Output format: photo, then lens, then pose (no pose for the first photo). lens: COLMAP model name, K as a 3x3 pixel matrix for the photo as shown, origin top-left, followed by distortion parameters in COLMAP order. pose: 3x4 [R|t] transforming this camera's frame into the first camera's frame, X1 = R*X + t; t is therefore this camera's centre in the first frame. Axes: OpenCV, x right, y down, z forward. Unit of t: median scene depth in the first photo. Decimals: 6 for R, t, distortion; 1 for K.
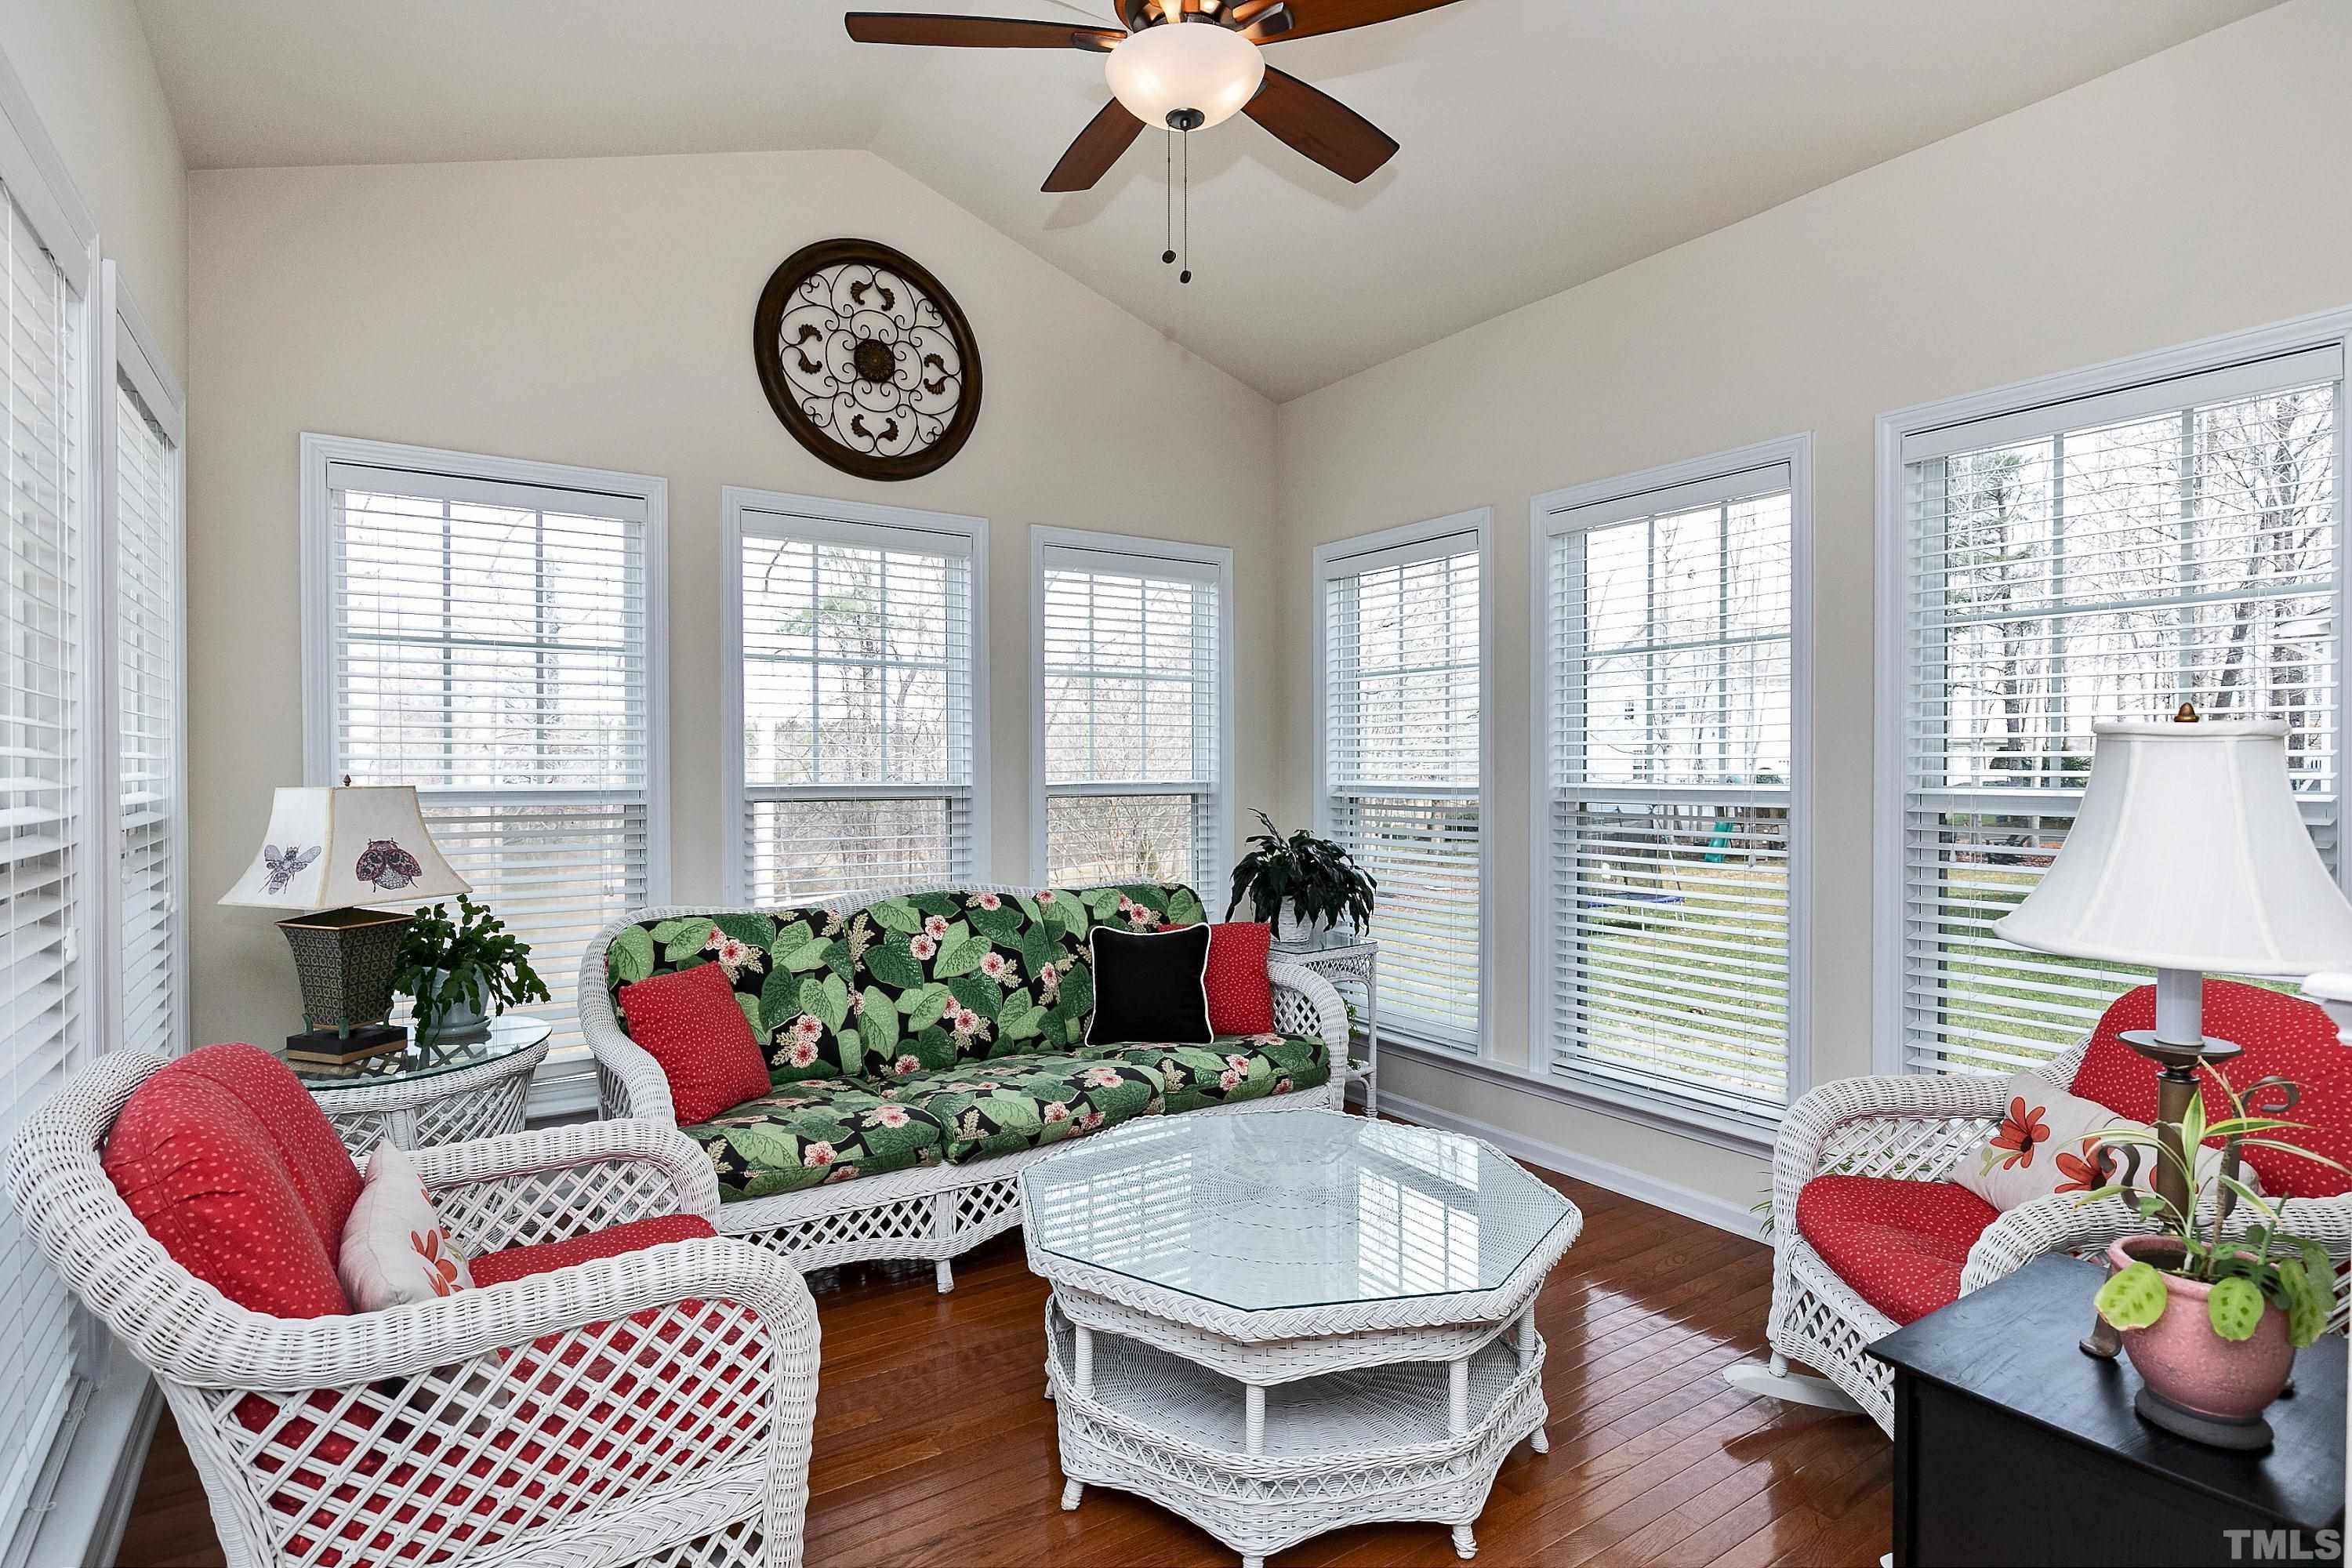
lens RADIAL K [[1205.5, 0, 1179.8], [0, 1205.5, 767.0], [0, 0, 1]] dist [0.003911, 0.003208]
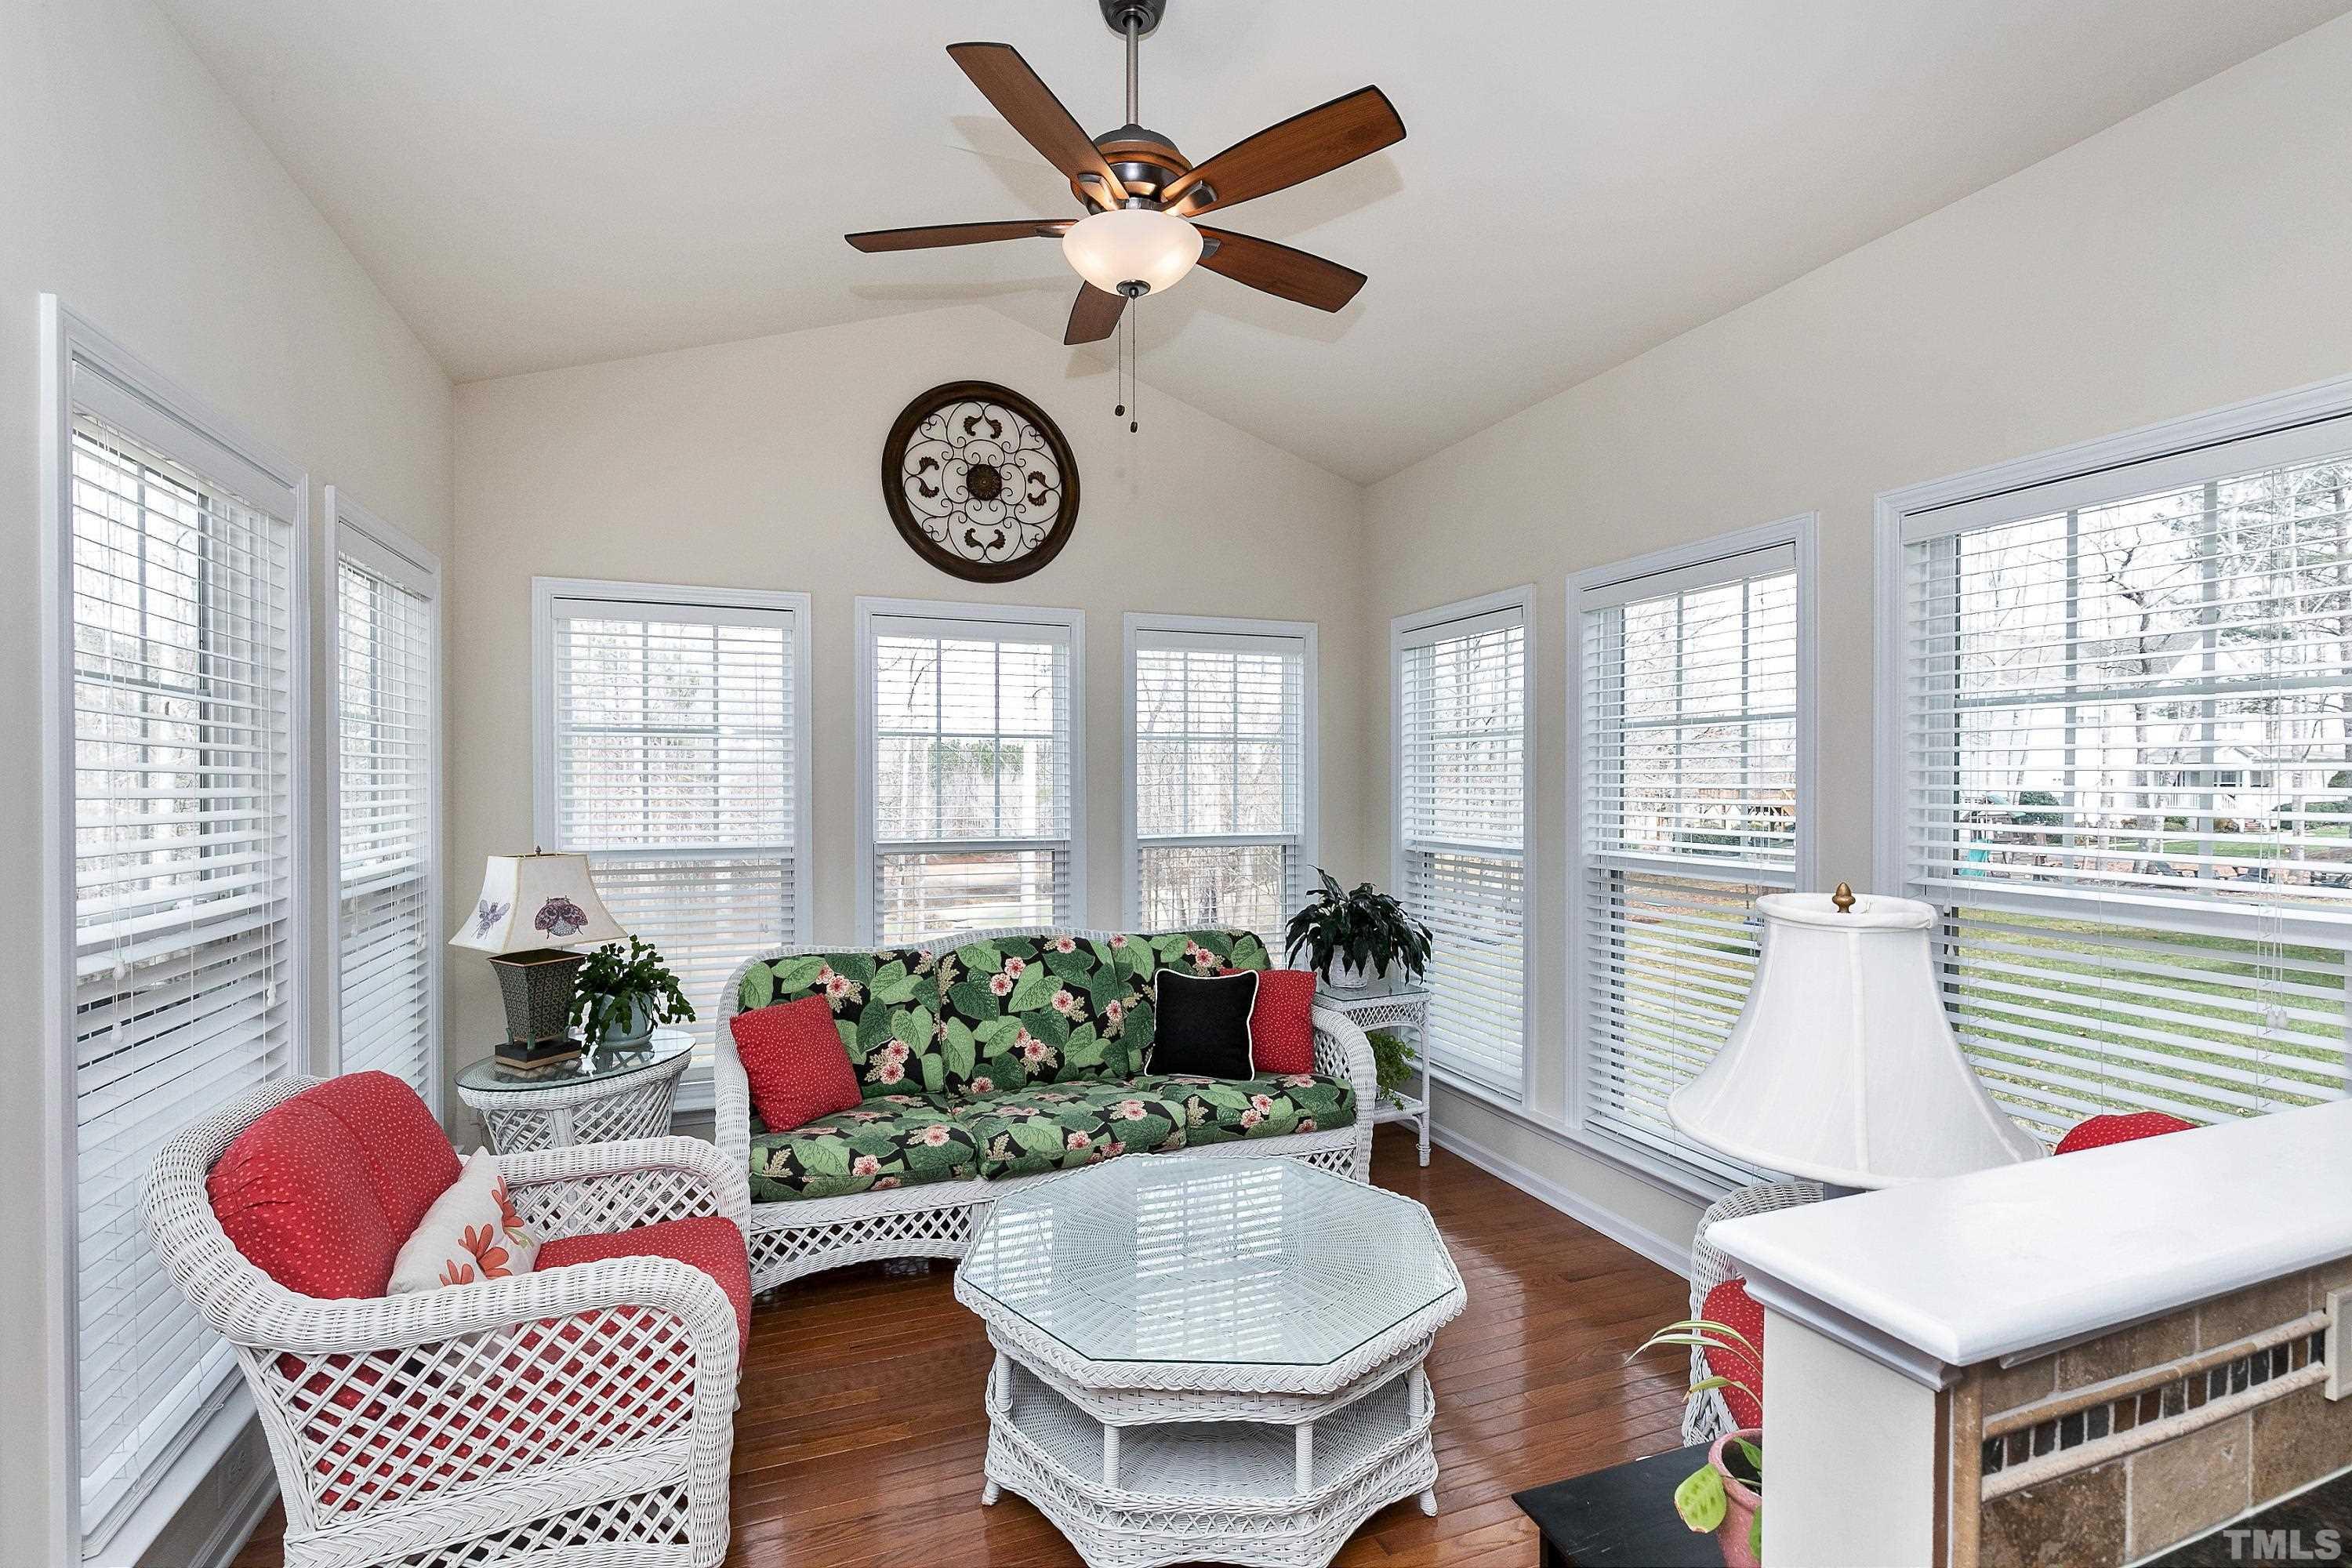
lens RADIAL K [[1082.6, 0, 1167.9], [0, 1082.6, 779.5], [0, 0, 1]] dist [0.014489, 0.000227]
pose [[0.972949, 0.001083, -0.231015, 0.209843], [-0.001049, 0.999999, 0.000267, -0.056904], [0.231016, -0.000017, 0.972950, 0.009217]]
